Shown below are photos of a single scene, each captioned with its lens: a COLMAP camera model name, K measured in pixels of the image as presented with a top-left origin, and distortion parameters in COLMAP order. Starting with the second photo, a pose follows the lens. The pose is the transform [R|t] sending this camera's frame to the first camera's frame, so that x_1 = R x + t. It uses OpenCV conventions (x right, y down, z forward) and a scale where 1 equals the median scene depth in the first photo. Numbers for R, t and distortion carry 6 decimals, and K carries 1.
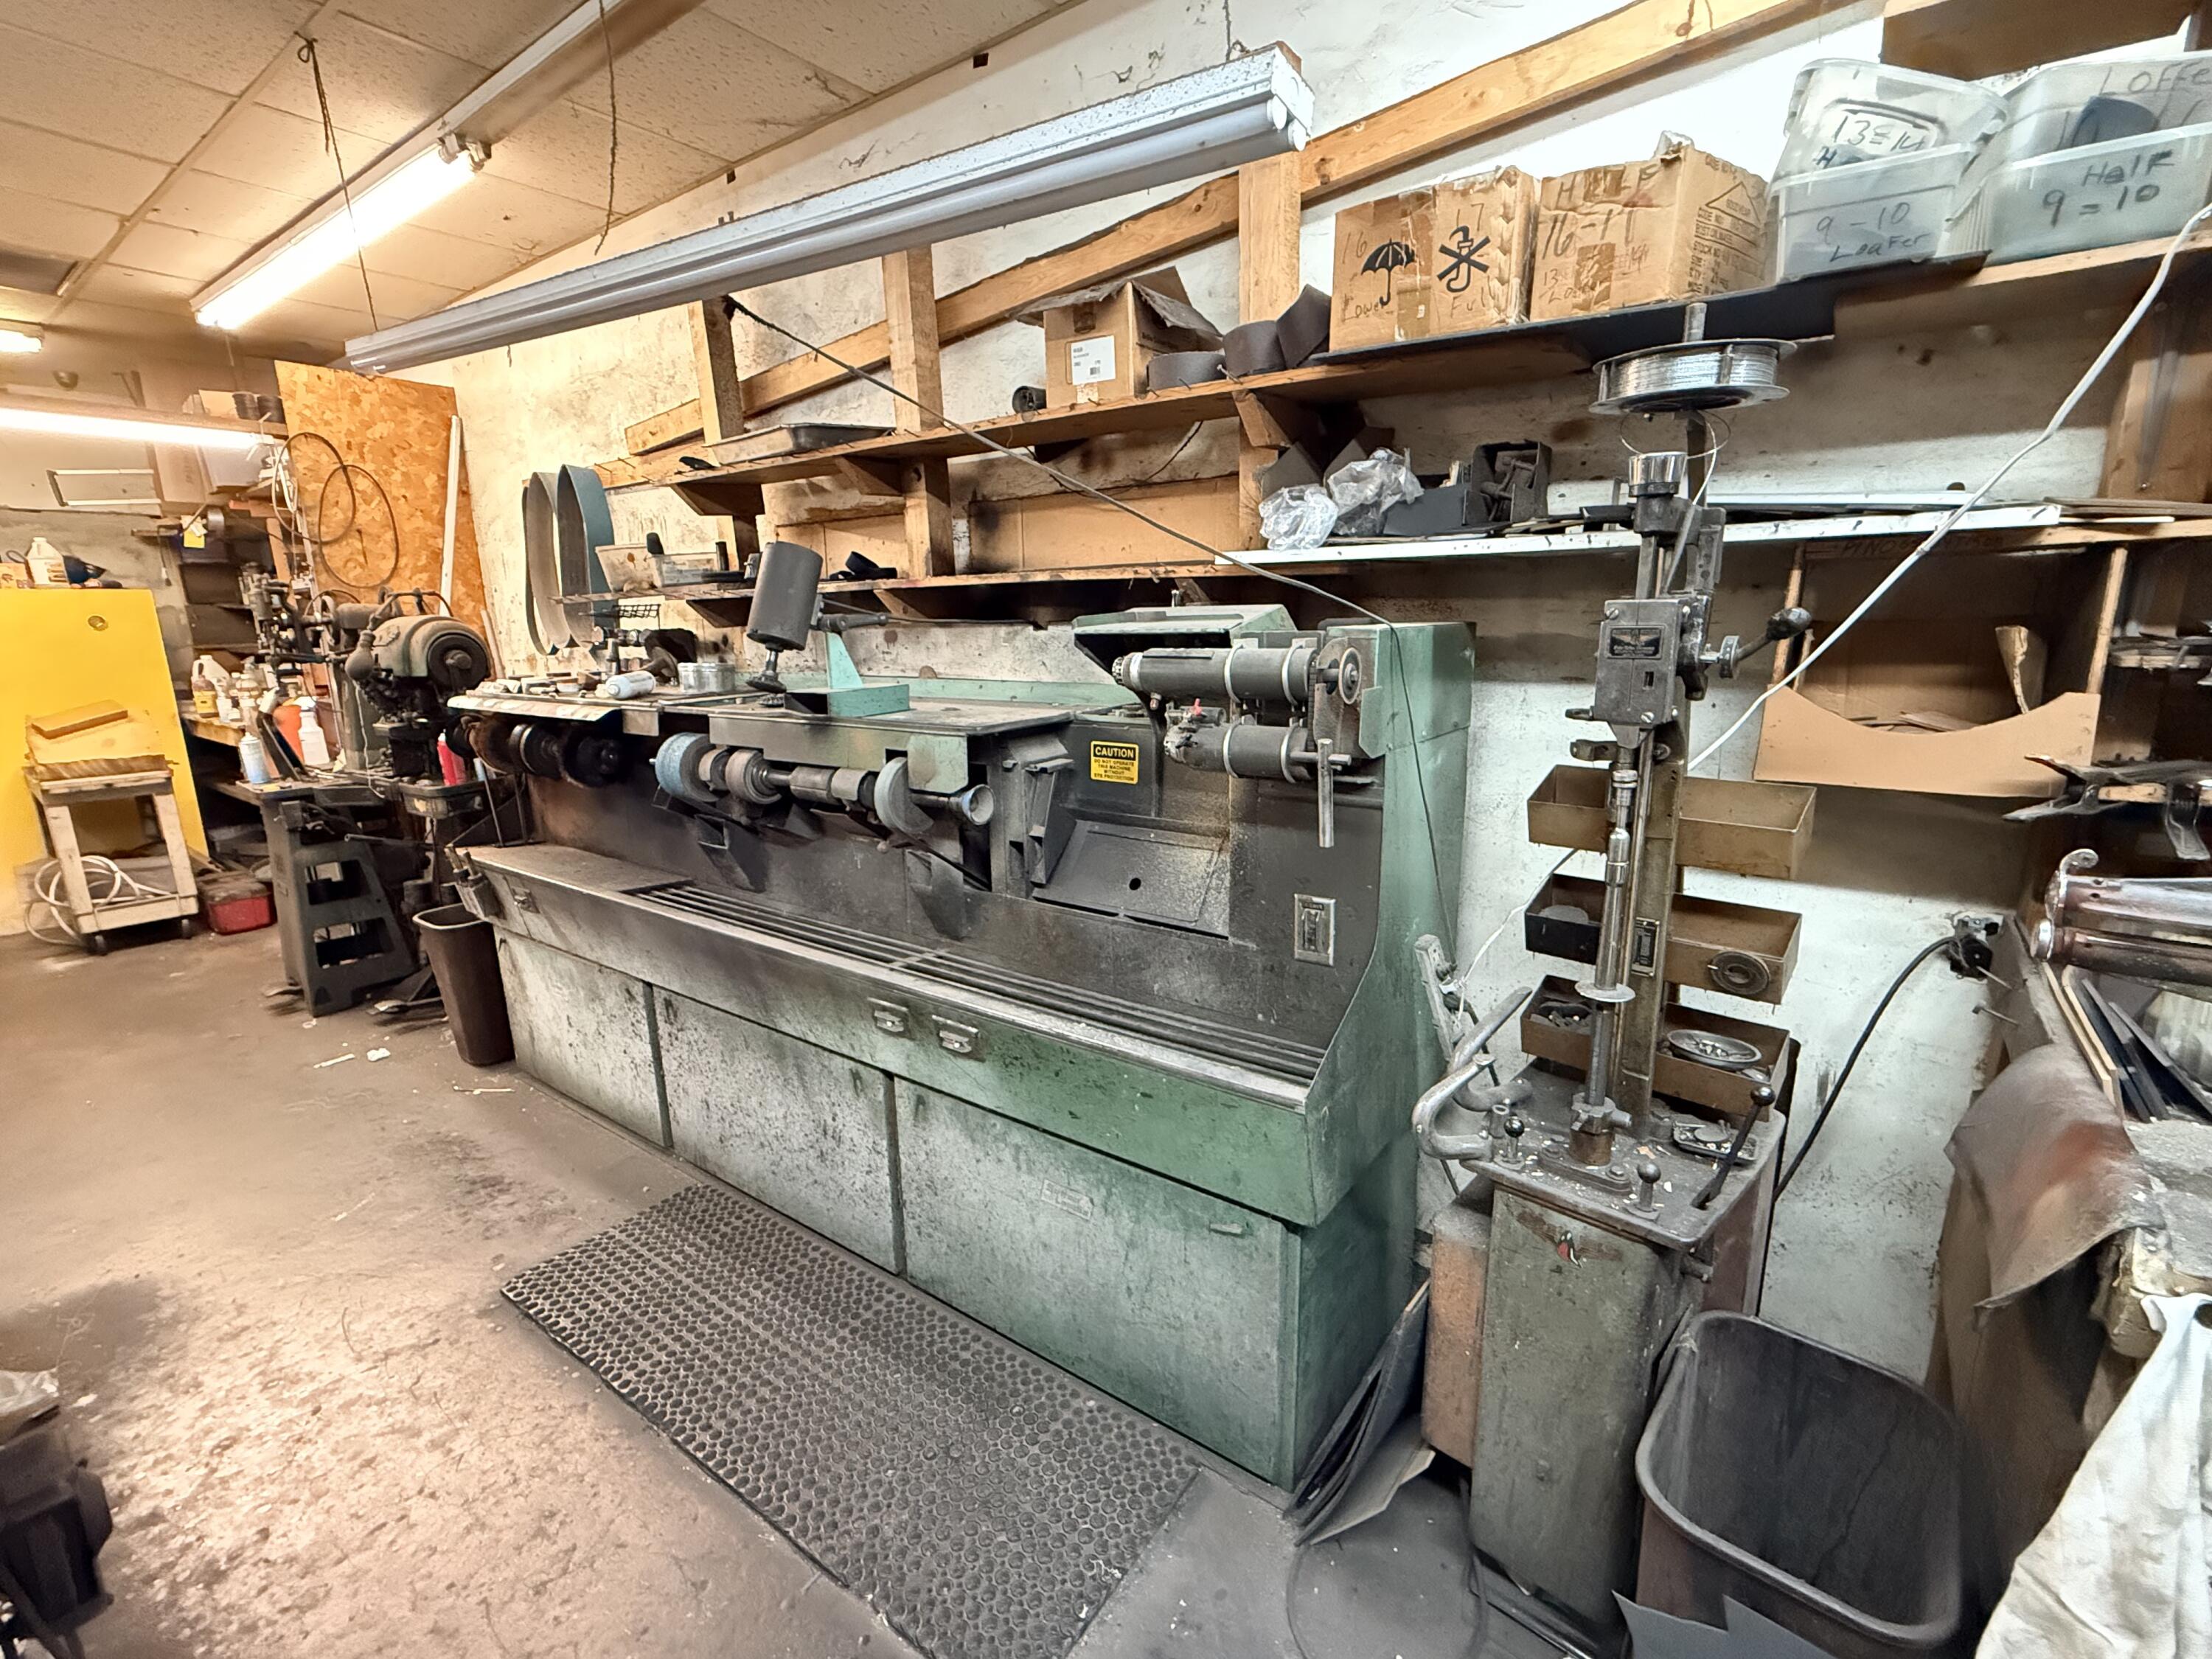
lens RADIAL K [[977.3, 0, 1109.0], [0, 977.3, 832.3], [0, 0, 1]] dist [0.001683, -0.000309]
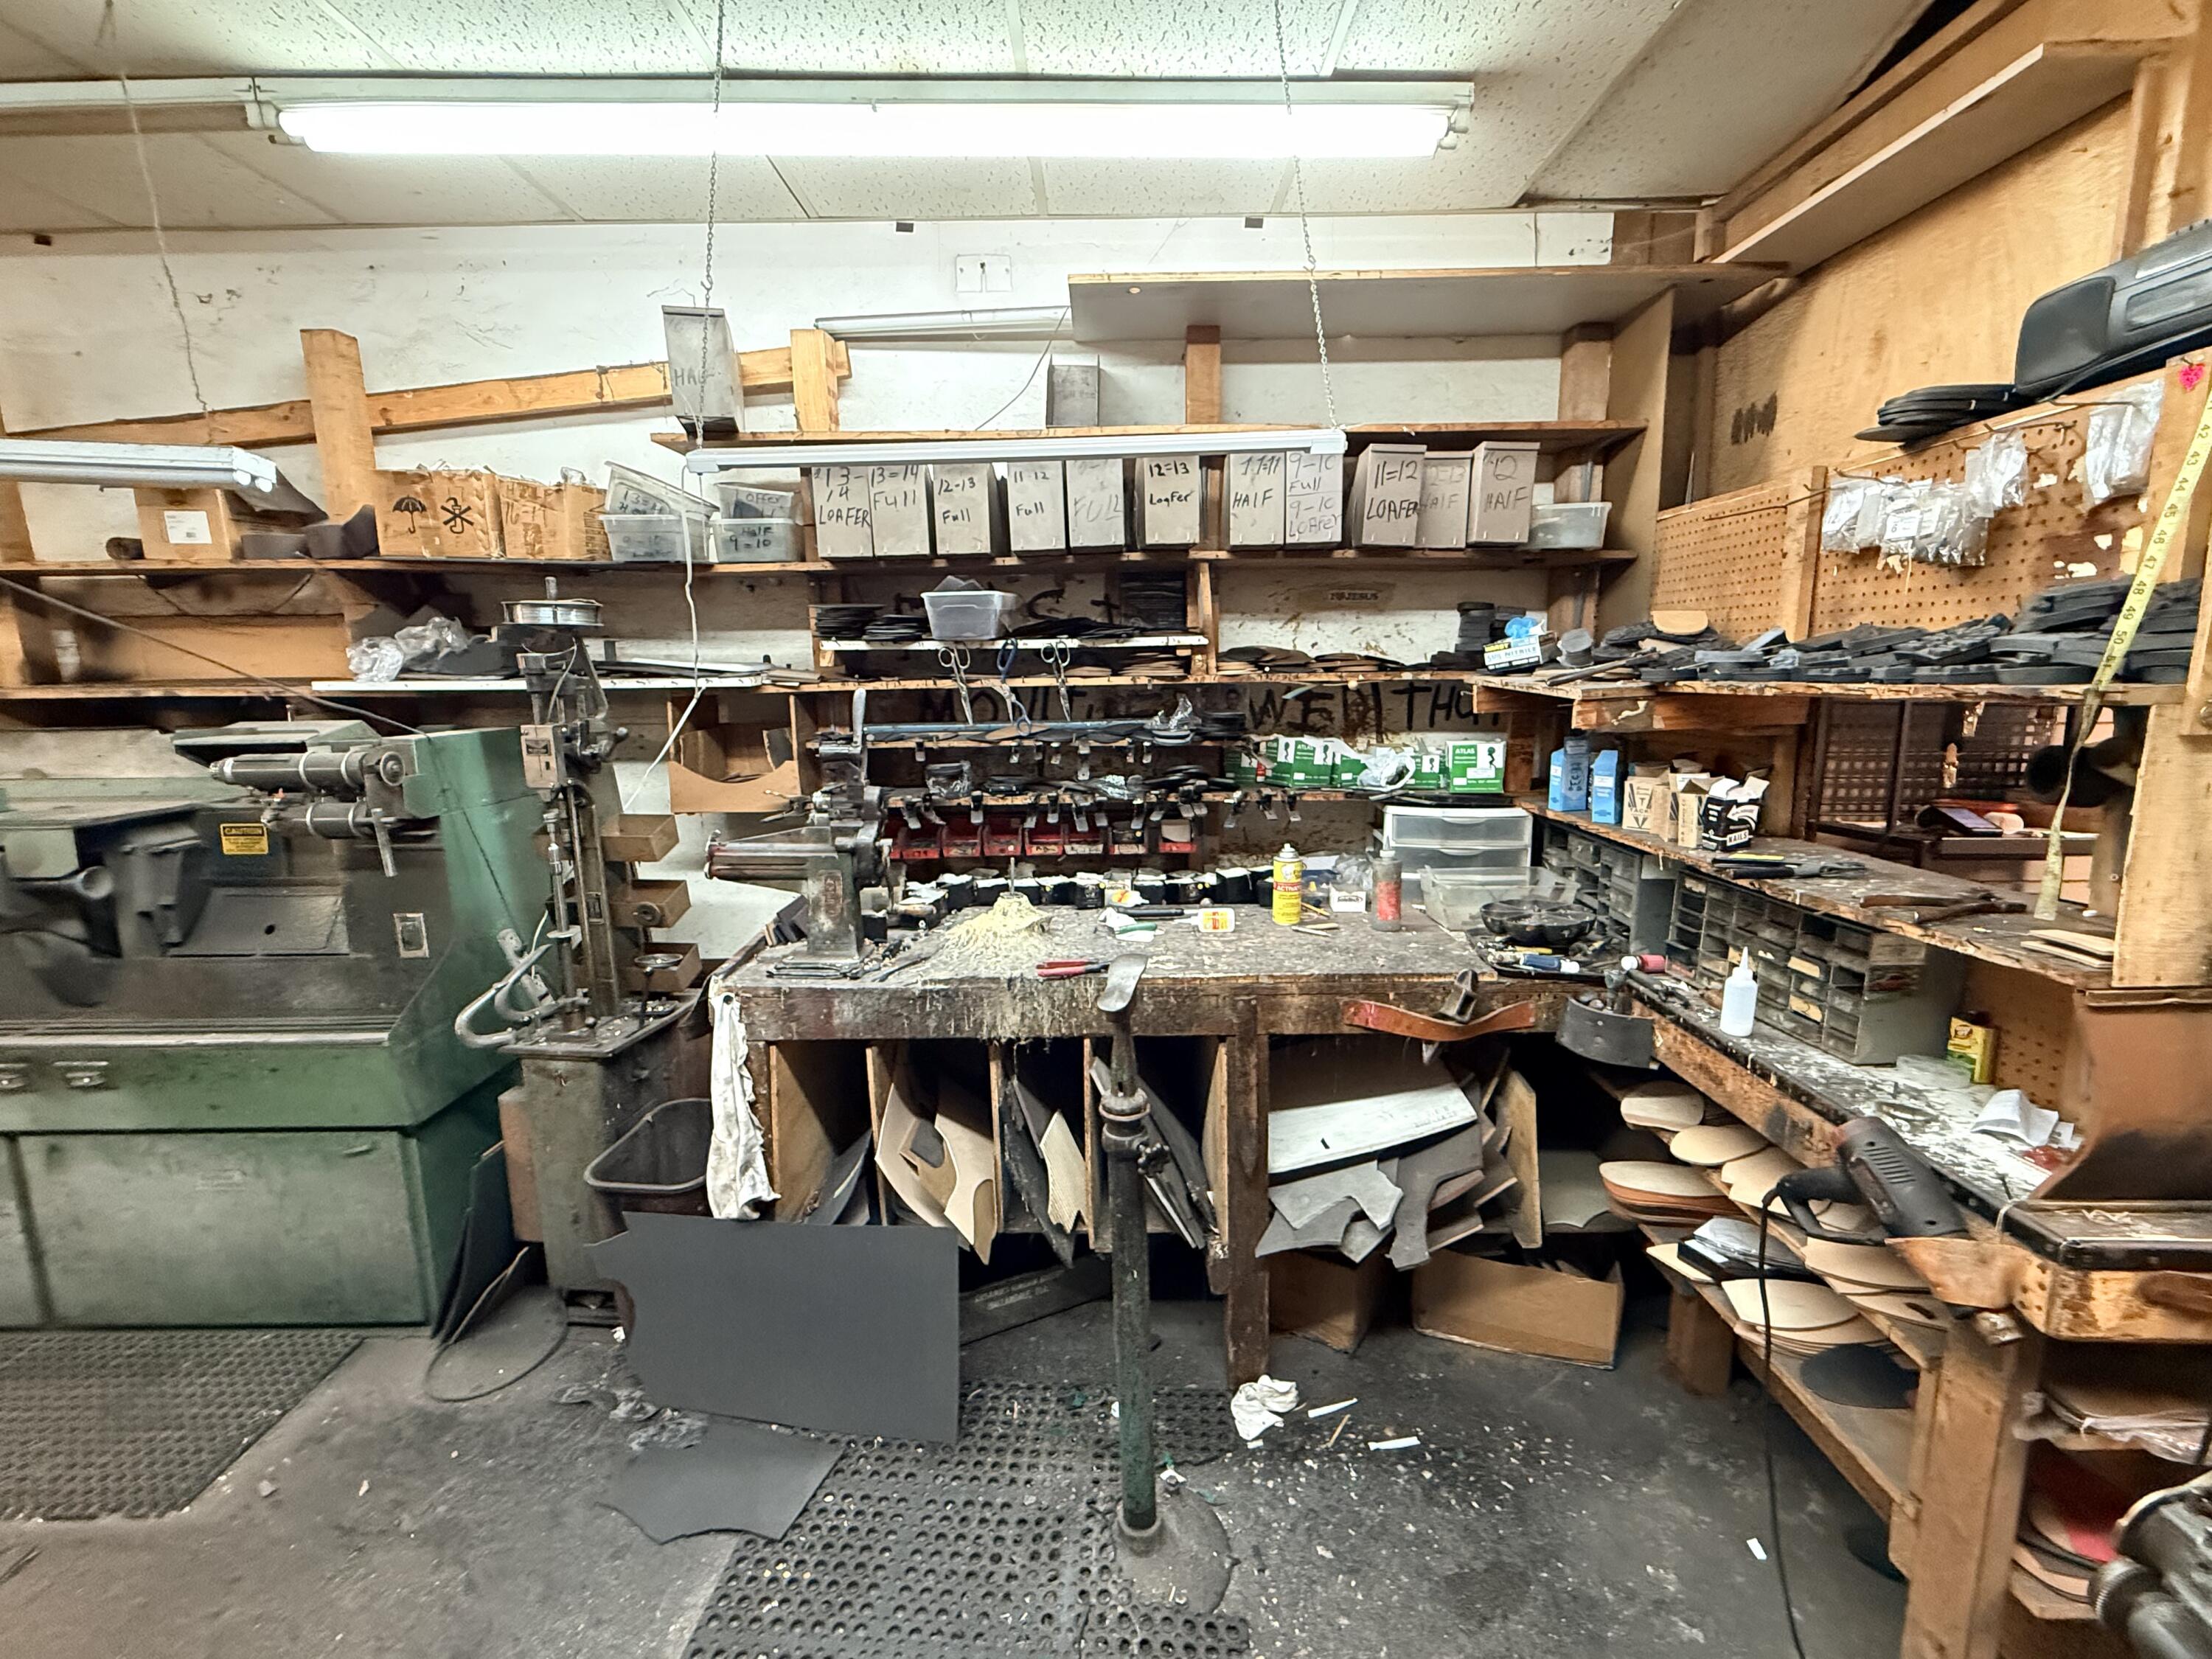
lens RADIAL K [[977.3, 0, 1106.4], [0, 977.3, 831.3], [0, 0, 1]] dist [0.001683, -0.000309]
pose [[0.811462, -0.090029, 0.577429, 0.208212], [0.125787, 0.991810, -0.022132, 0.100659], [-0.570707, 0.090592, 0.816141, -0.781338]]
